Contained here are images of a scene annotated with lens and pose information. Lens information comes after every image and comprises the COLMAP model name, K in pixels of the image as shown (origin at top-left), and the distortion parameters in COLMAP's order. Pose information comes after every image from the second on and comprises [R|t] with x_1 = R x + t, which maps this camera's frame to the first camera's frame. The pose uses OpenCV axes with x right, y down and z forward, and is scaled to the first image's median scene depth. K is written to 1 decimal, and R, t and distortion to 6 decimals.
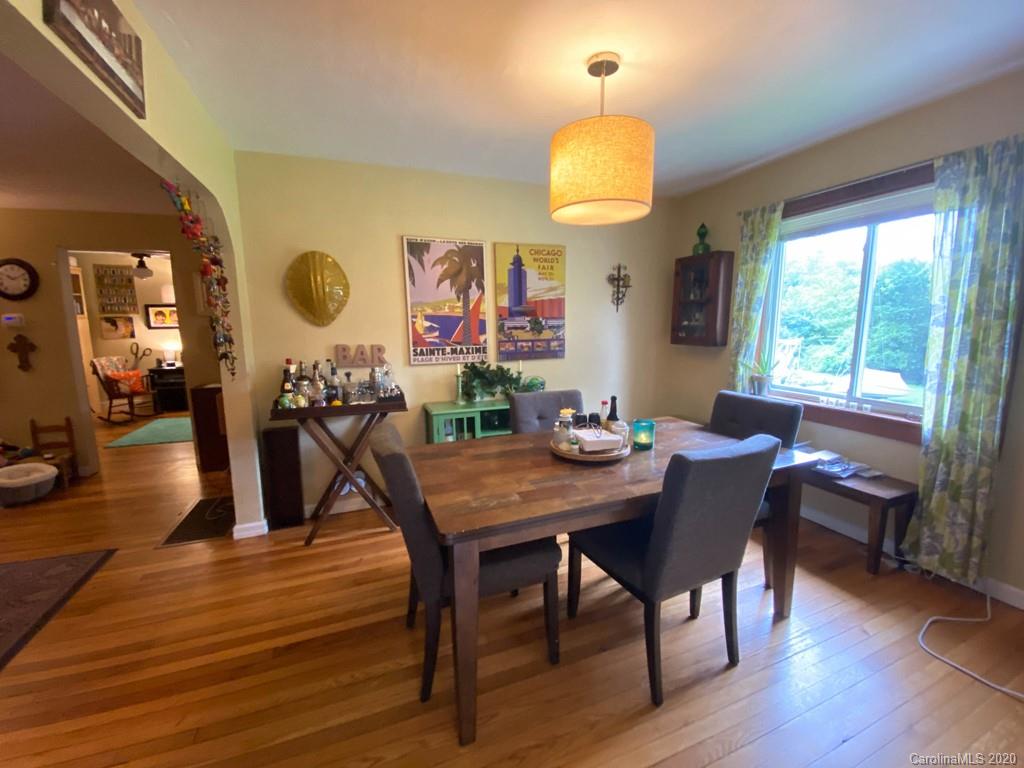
lens RADIAL K [[414.2, 0, 508.5], [0, 414.2, 386.2], [0, 0, 1]] dist [0.047781, -0.036471]
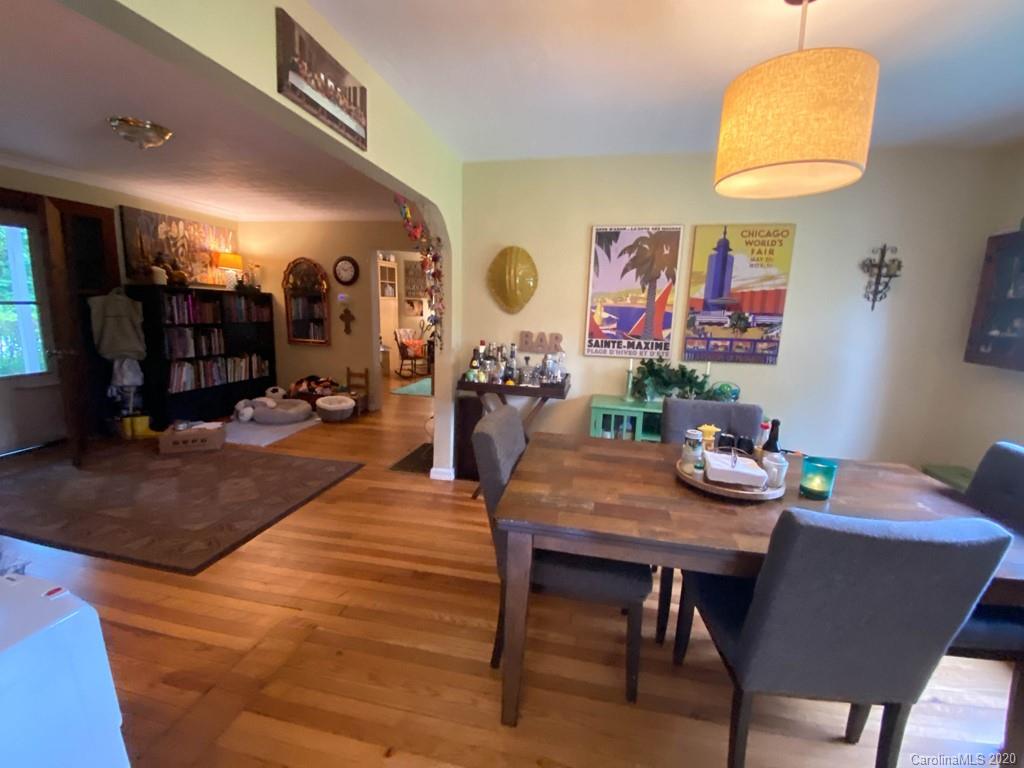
lens RADIAL K [[414.1, 0, 511.0], [0, 414.1, 384.9], [0, 0, 1]] dist [0.033509, -0.026757]
pose [[0.841125, 0.134005, -0.523976, 0.157038], [-0.121598, 0.990871, 0.058213, -0.017304], [0.526994, 0.014750, 0.849741, 0.054700]]
